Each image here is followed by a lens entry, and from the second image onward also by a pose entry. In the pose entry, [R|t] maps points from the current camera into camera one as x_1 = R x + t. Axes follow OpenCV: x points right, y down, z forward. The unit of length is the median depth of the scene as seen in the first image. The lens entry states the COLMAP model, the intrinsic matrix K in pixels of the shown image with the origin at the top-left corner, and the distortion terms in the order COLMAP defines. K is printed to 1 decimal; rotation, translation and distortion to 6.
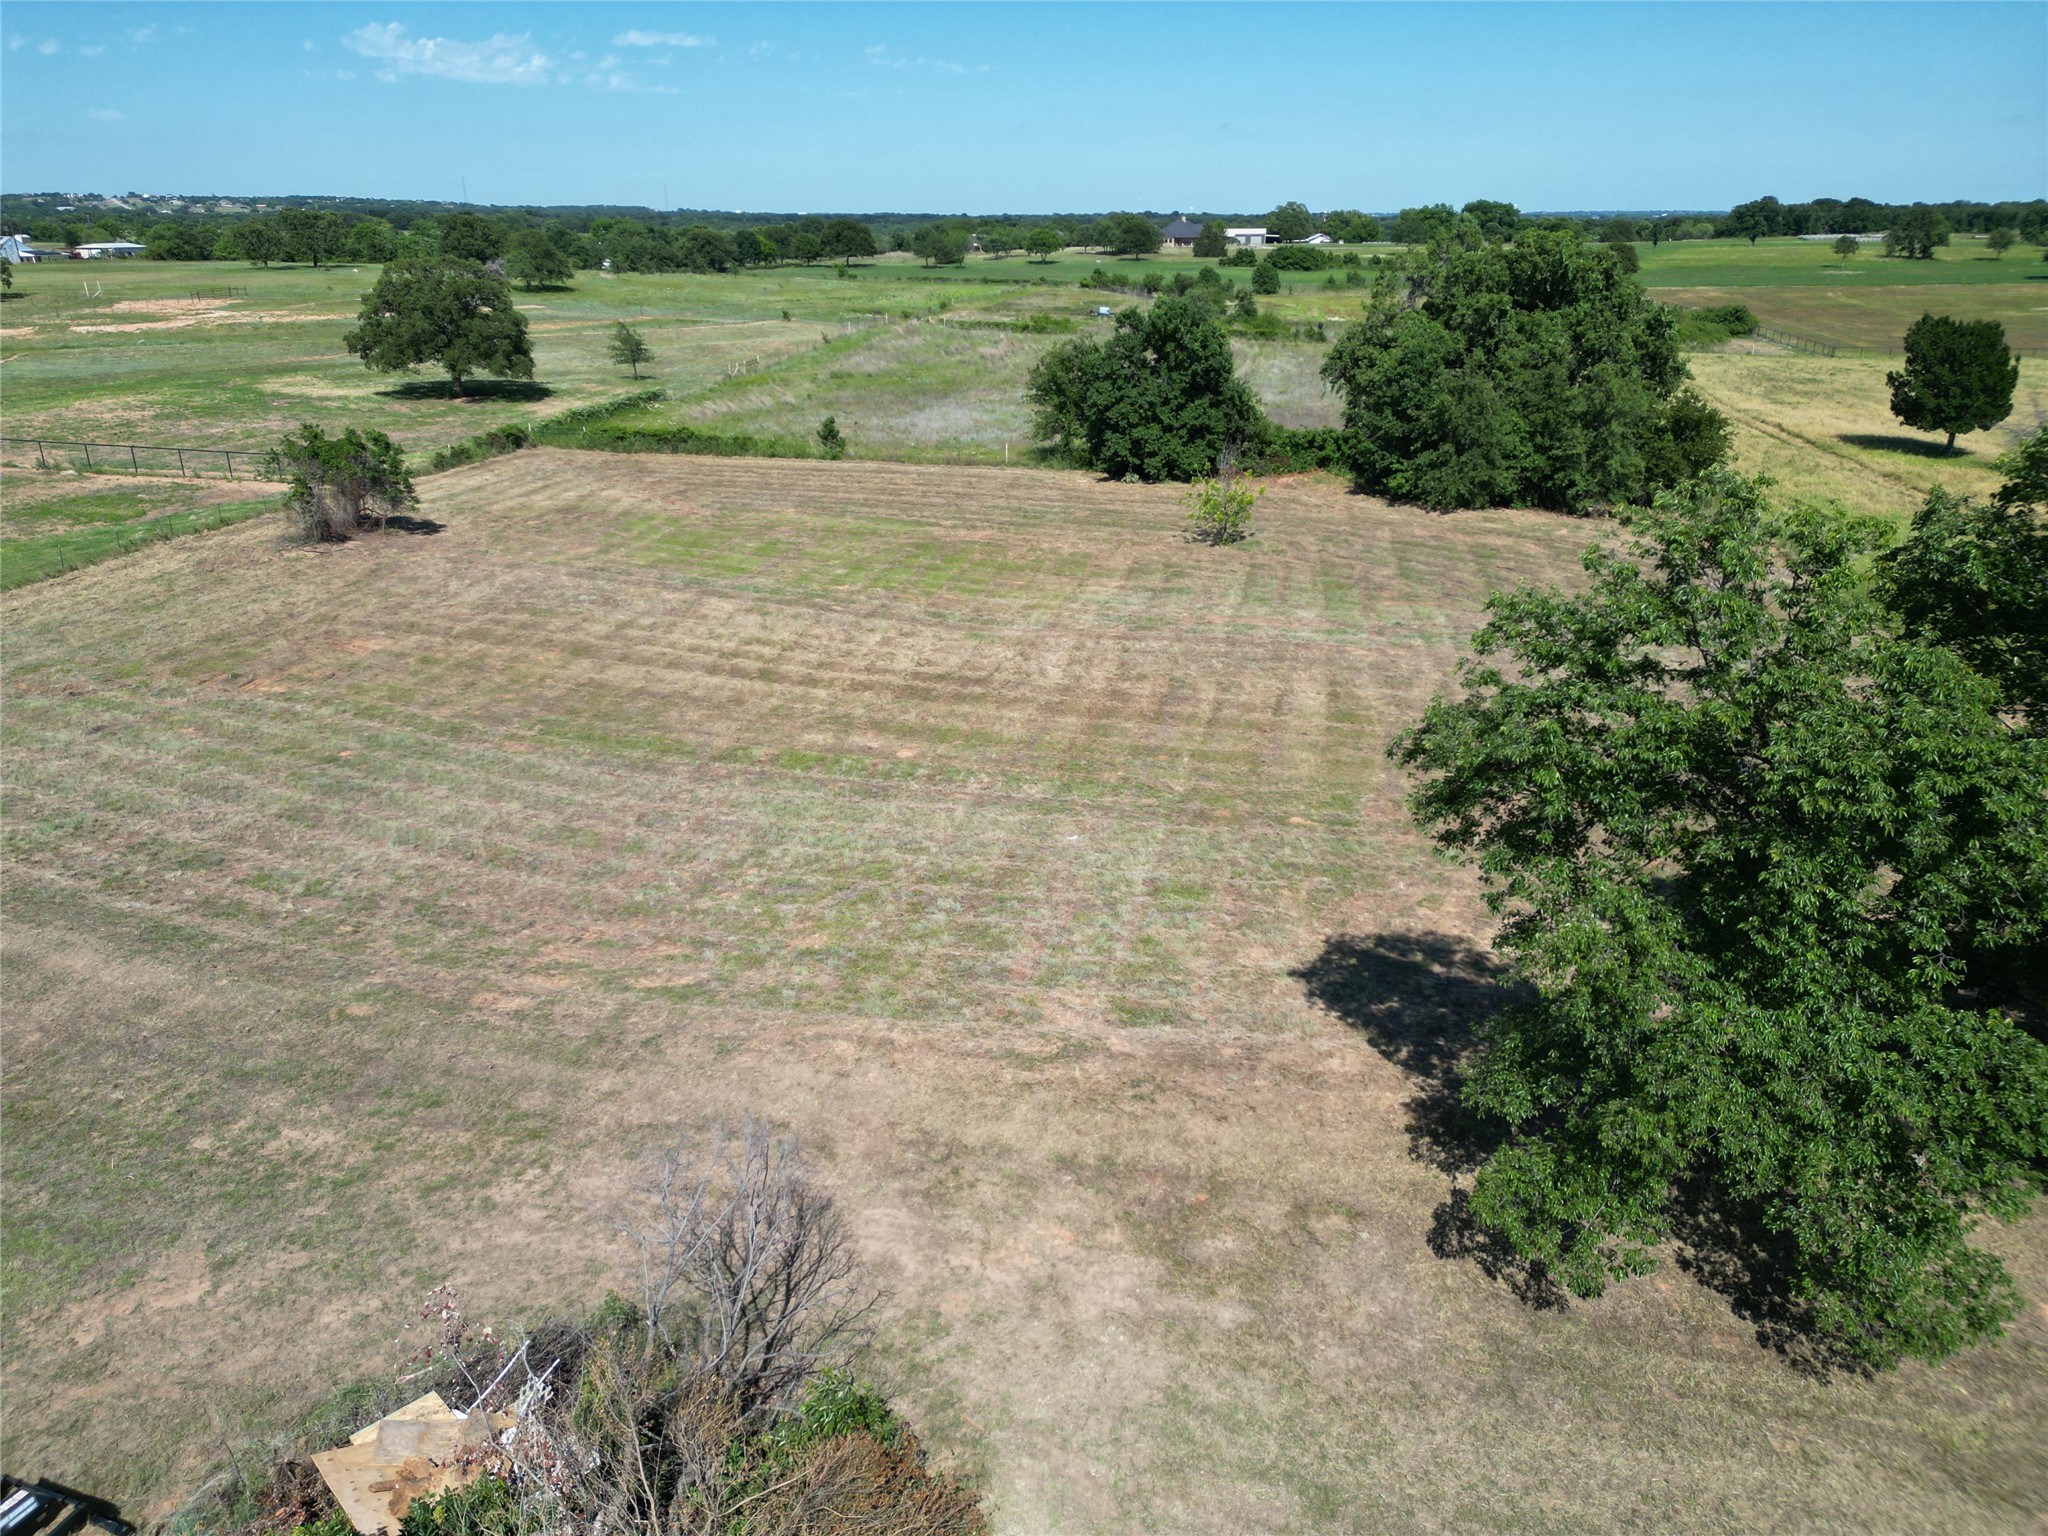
lens RADIAL K [[1421.6, 0, 1018.7], [0, 1421.6, 766.0], [0, 0, 1]] dist [0.076914, -0.072872]
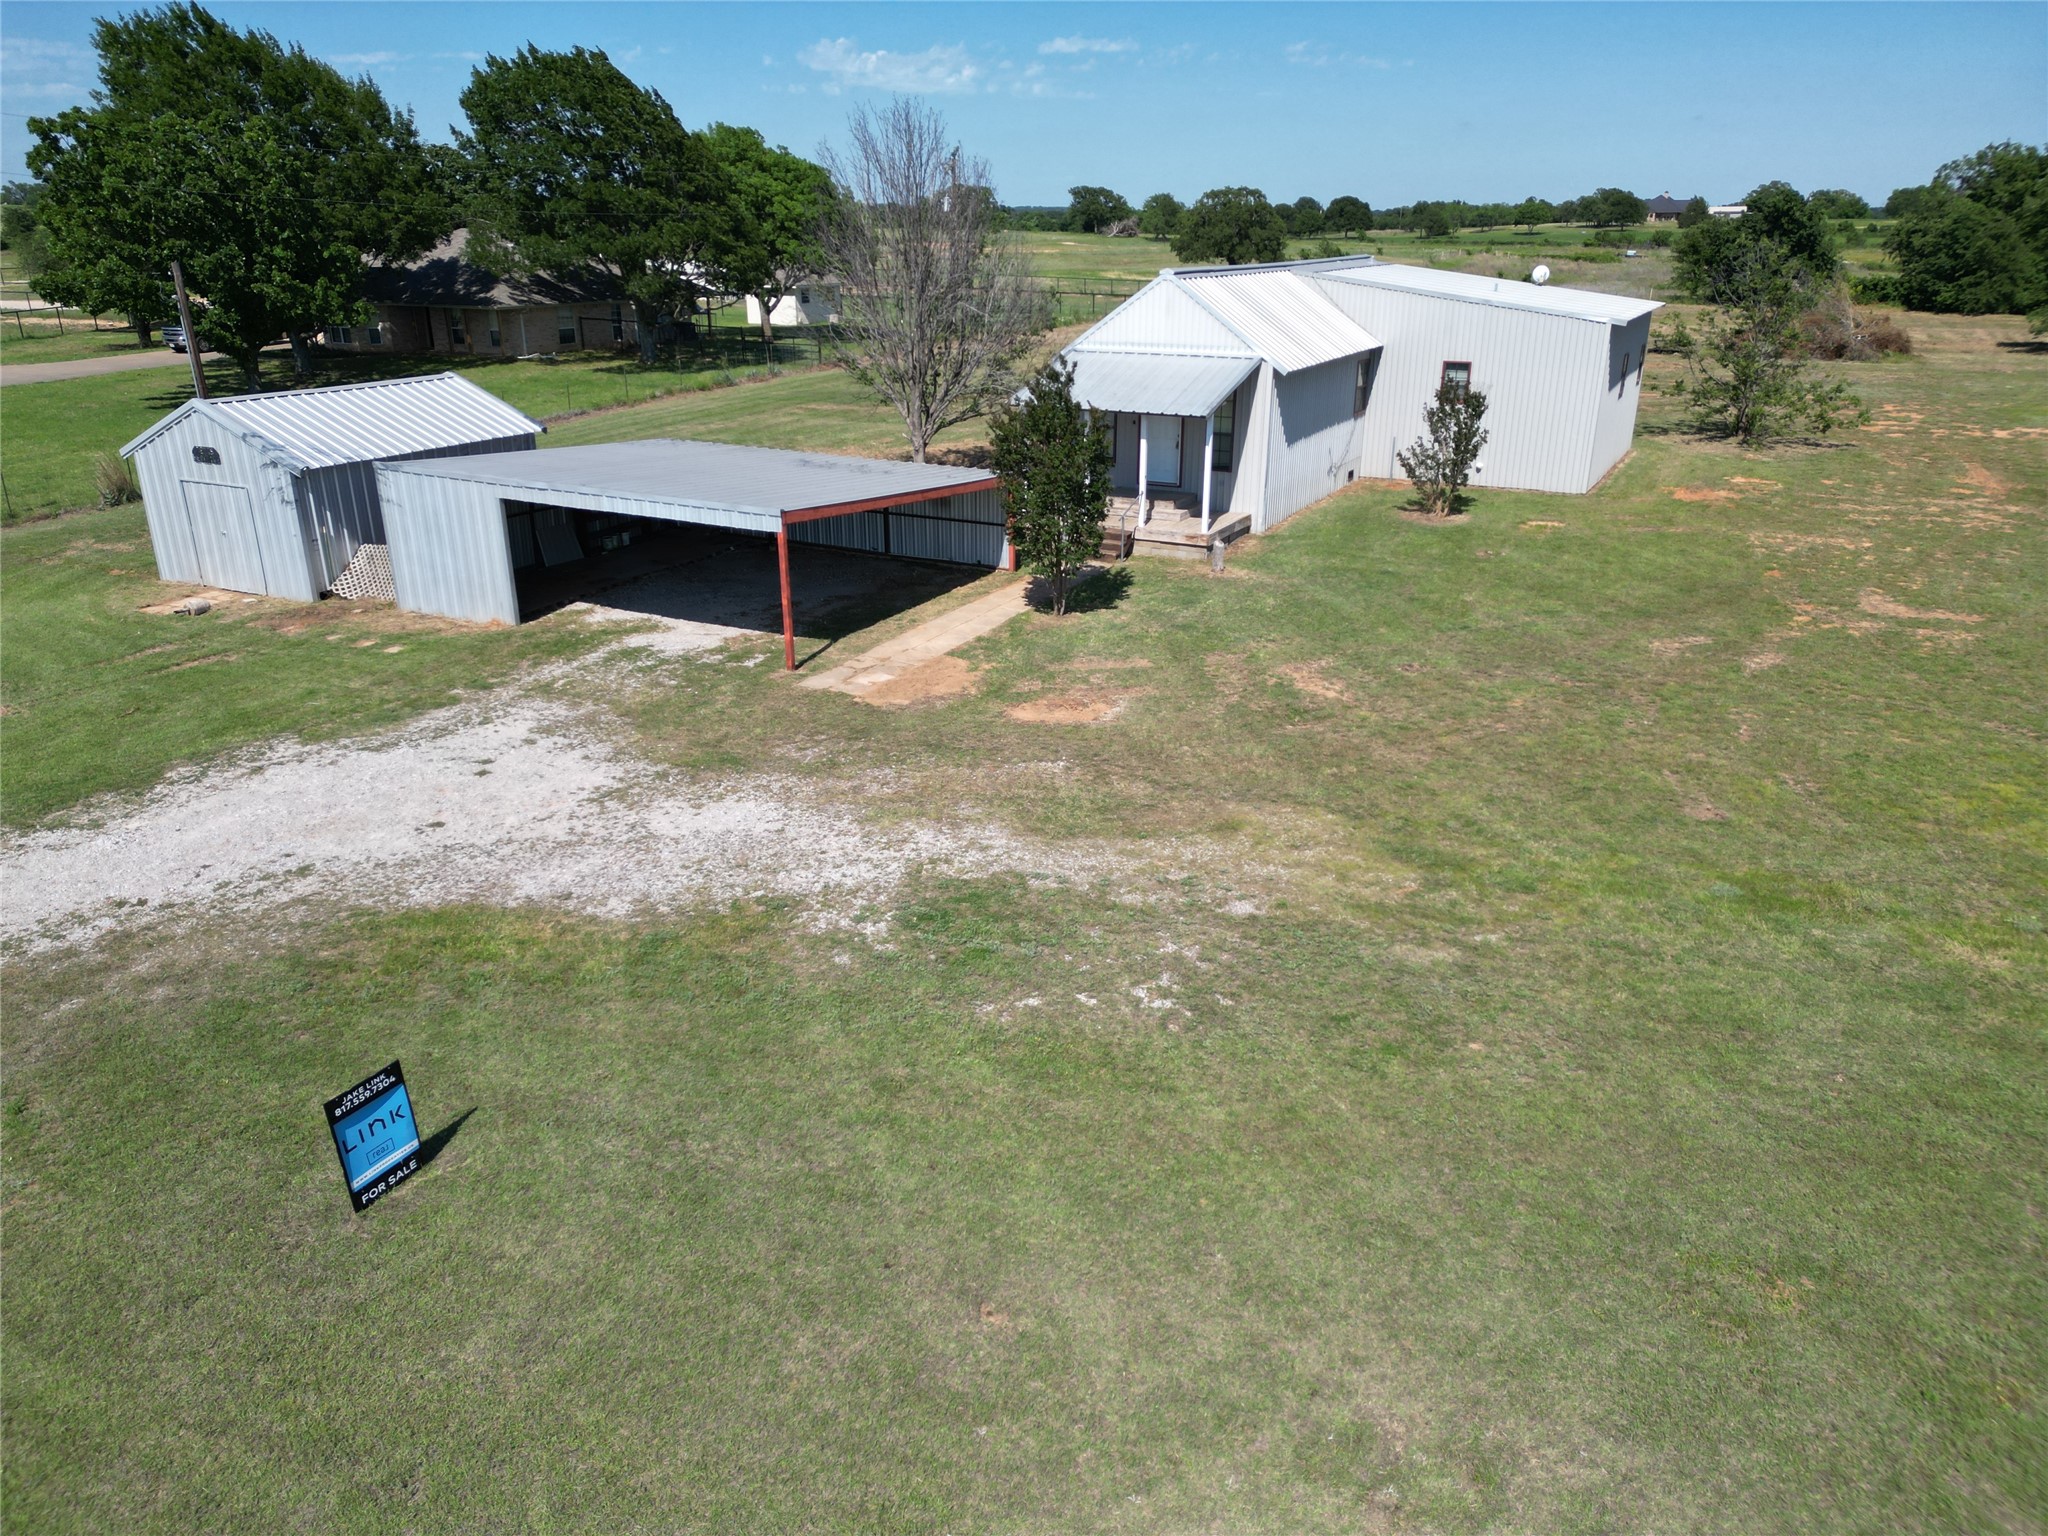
lens RADIAL K [[1422.8, 0, 1013.3], [0, 1422.8, 770.9], [0, 0, 1]] dist [0.062213, -0.033544]
pose [[0.965700, 0.094926, -0.241686, -0.257288], [-0.094401, 0.995439, 0.013777, 0.351722], [0.241891, 0.009511, 0.970257, -0.713276]]
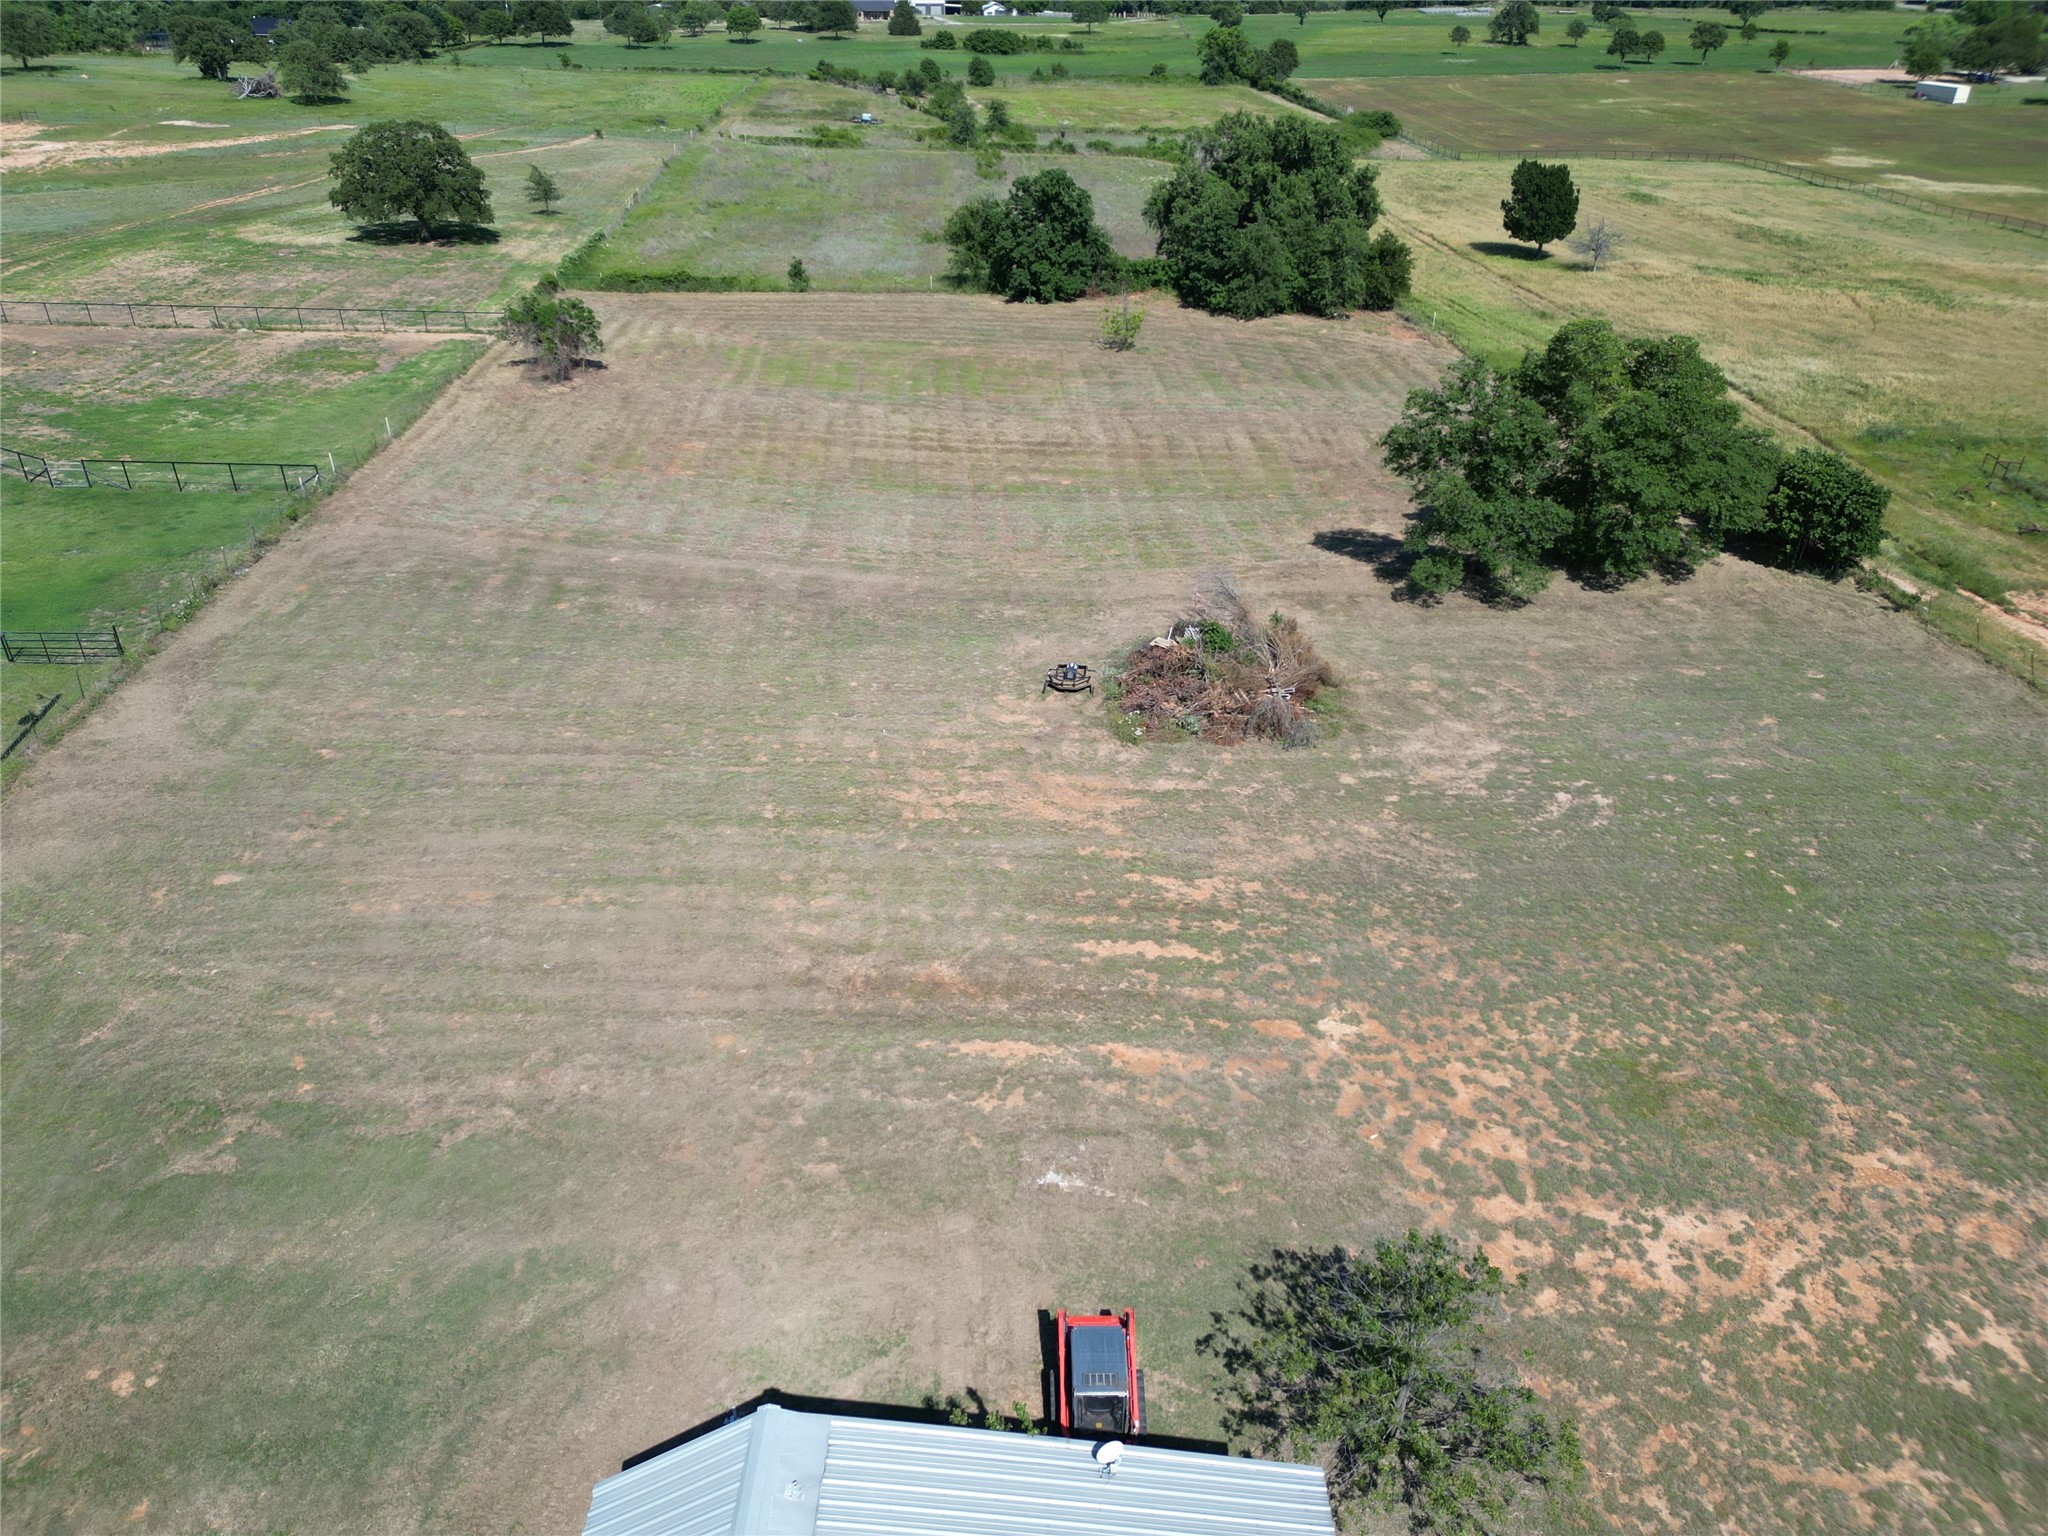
lens RADIAL K [[1421.6, 0, 1018.7], [0, 1421.6, 766.0], [0, 0, 1]] dist [0.076914, -0.072872]
pose [[0.972198, -0.108969, 0.207261, -0.275031], [0.076636, 0.984444, 0.158102, 0.028633], [-0.221265, -0.137823, 0.965426, -0.437065]]
